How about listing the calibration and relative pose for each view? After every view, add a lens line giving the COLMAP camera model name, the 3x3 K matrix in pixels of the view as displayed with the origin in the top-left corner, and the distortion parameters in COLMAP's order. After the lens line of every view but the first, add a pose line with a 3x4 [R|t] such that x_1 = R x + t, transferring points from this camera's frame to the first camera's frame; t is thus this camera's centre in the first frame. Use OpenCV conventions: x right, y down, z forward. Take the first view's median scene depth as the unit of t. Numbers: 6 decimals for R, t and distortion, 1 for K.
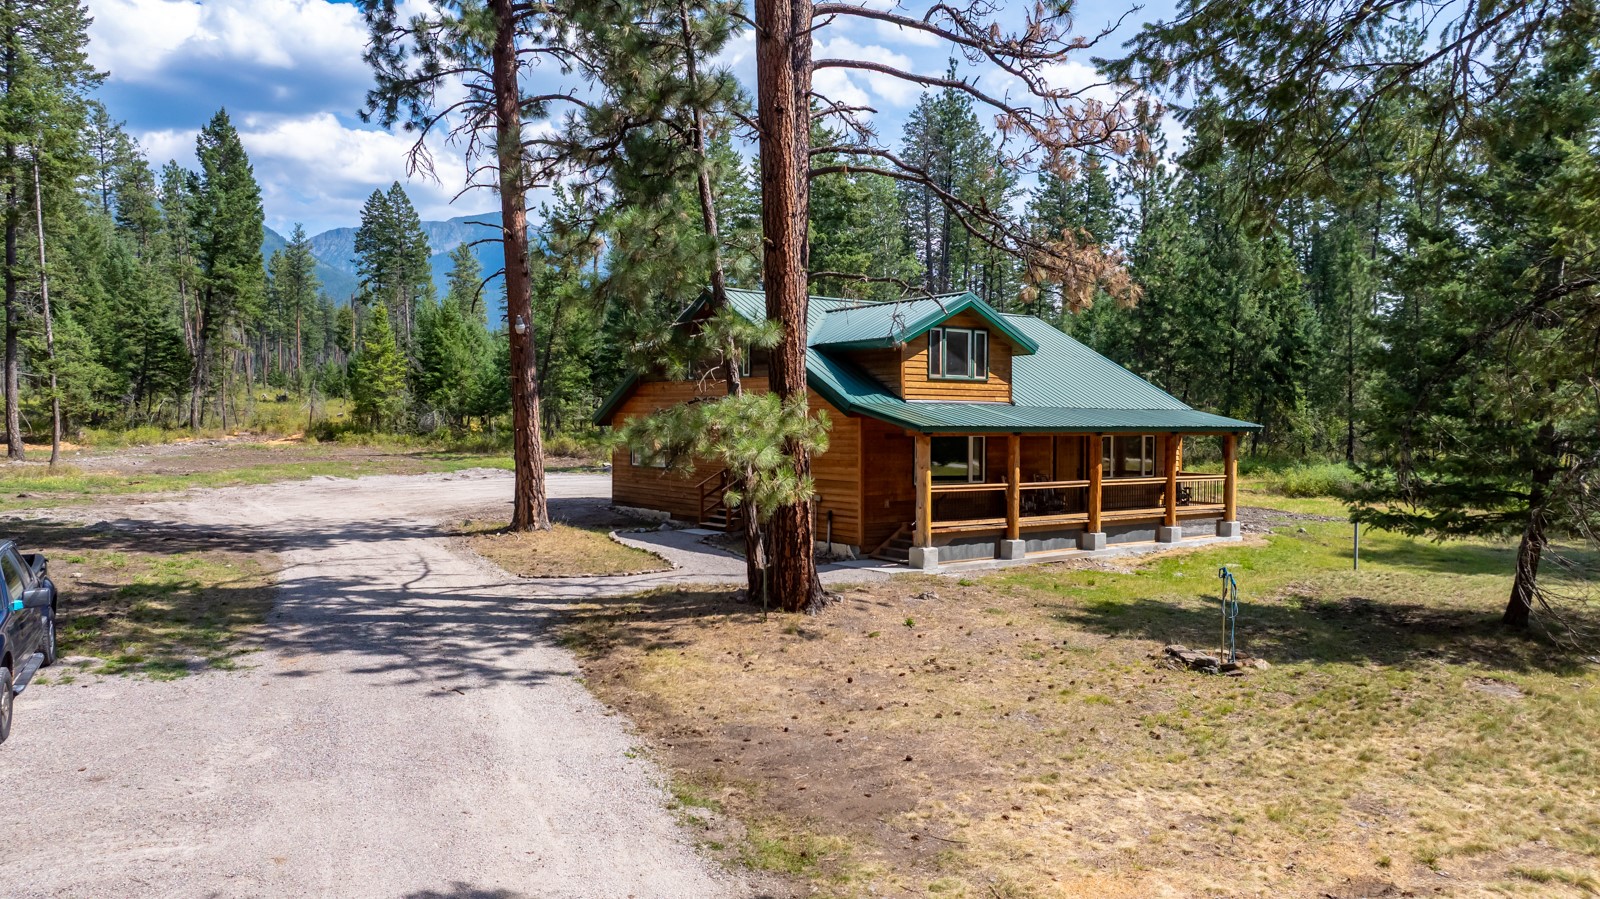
lens RADIAL K [[1123.7, 0, 800.0], [0, 1123.7, 449.5], [0, 0, 1]] dist [-0.015718, 0.000924]
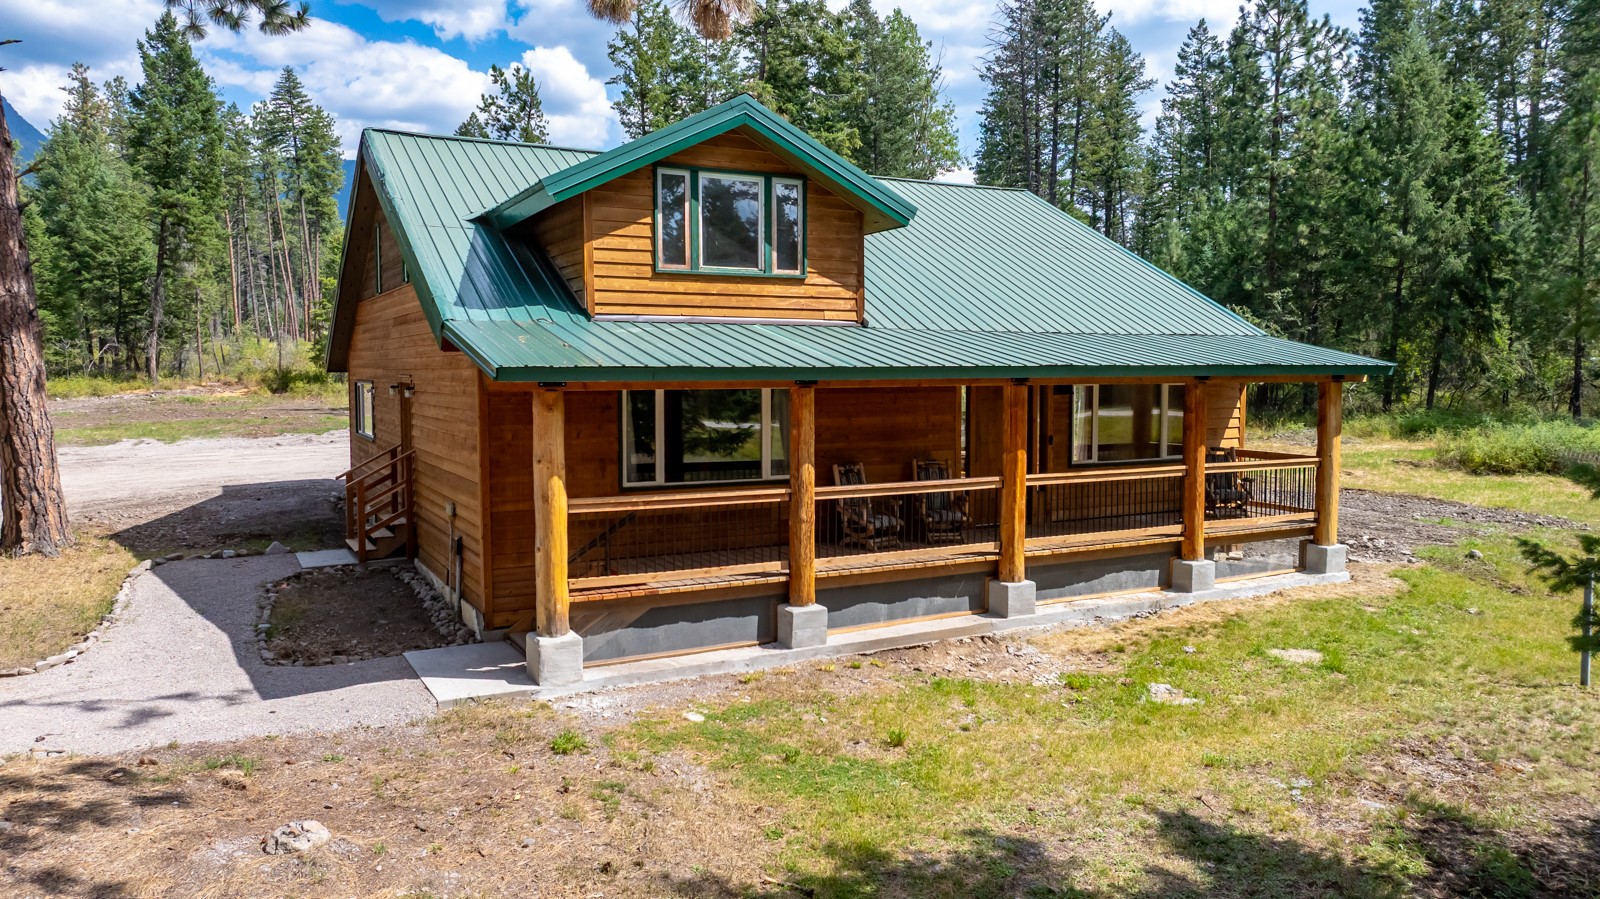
lens RADIAL K [[1127.4, 0, 800.0], [0, 1127.4, 449.5], [0, 0, 1]] dist [-0.057219, 0.077571]
pose [[0.988938, 0.003047, -0.148296, 0.240438], [0.004222, 0.998806, 0.048678, -0.008517], [0.148268, -0.048766, 0.987744, 0.492472]]
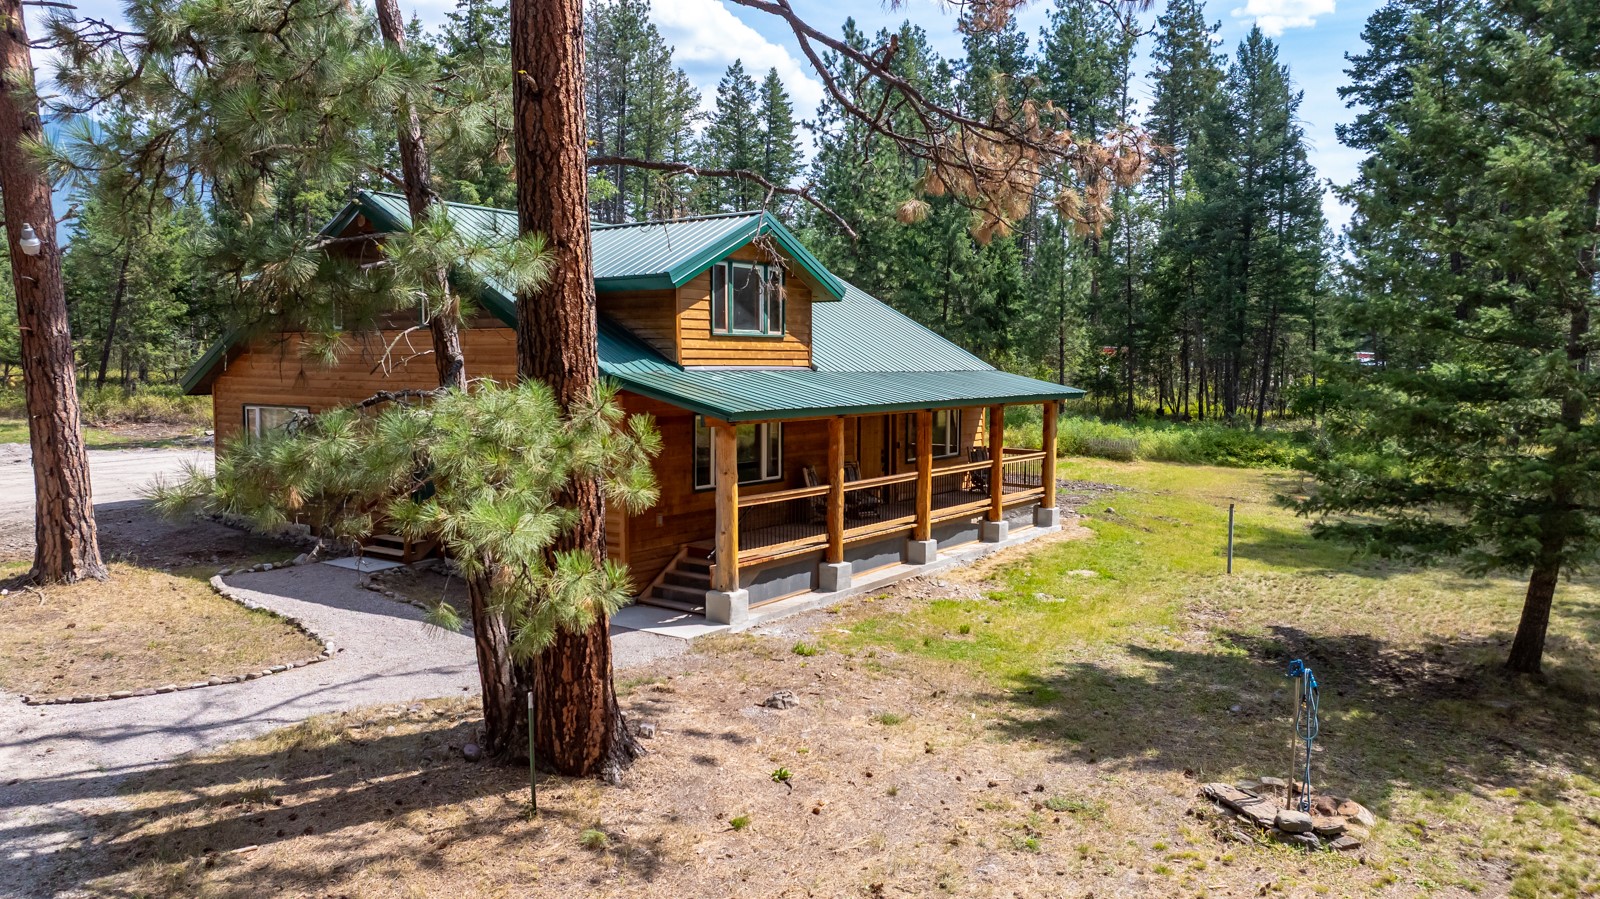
lens RADIAL K [[1123.7, 0, 800.0], [0, 1123.7, 449.5], [0, 0, 1]] dist [-0.015718, 0.000924]
pose [[0.952598, -0.026076, 0.303114, -0.043440], [0.008881, 0.998279, 0.057968, -0.030865], [-0.304104, -0.052528, 0.951190, 0.306300]]
